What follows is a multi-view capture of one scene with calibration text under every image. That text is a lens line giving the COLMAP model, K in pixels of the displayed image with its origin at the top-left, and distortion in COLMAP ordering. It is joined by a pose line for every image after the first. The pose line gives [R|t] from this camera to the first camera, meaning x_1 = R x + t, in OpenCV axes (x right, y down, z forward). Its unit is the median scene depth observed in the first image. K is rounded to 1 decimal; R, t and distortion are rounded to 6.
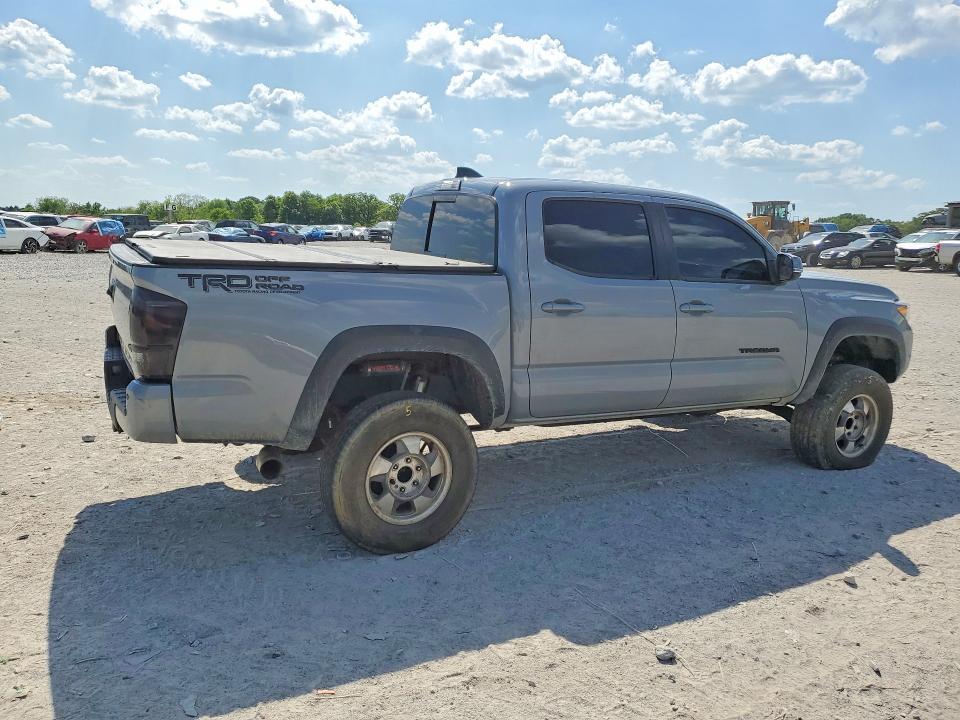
lens RADIAL K [[824.3, 0, 472.9], [0, 824.3, 359.5], [0, 0, 1]] dist [0.006372, -0.006339]
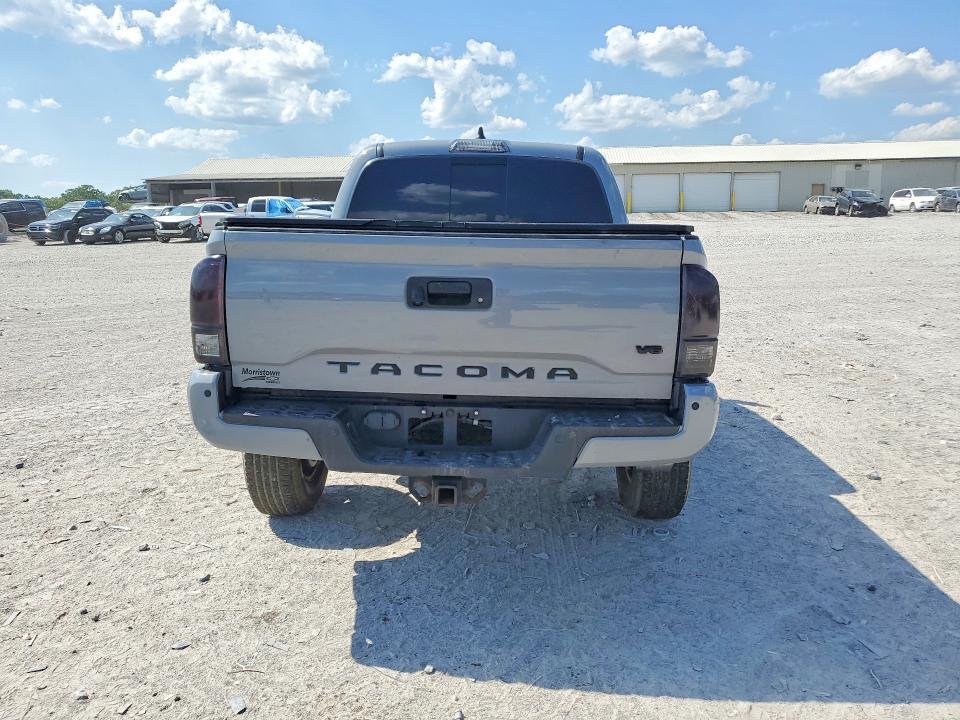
lens RADIAL K [[771.8, 0, 480.0], [0, 771.8, 360.0], [0, 0, 1]] dist [0.045397, -0.002163]
pose [[0.470293, -0.201132, 0.859285, -0.207692], [0.165518, 0.976507, 0.137981, -0.028453], [-0.866850, 0.077336, 0.492535, 0.139228]]
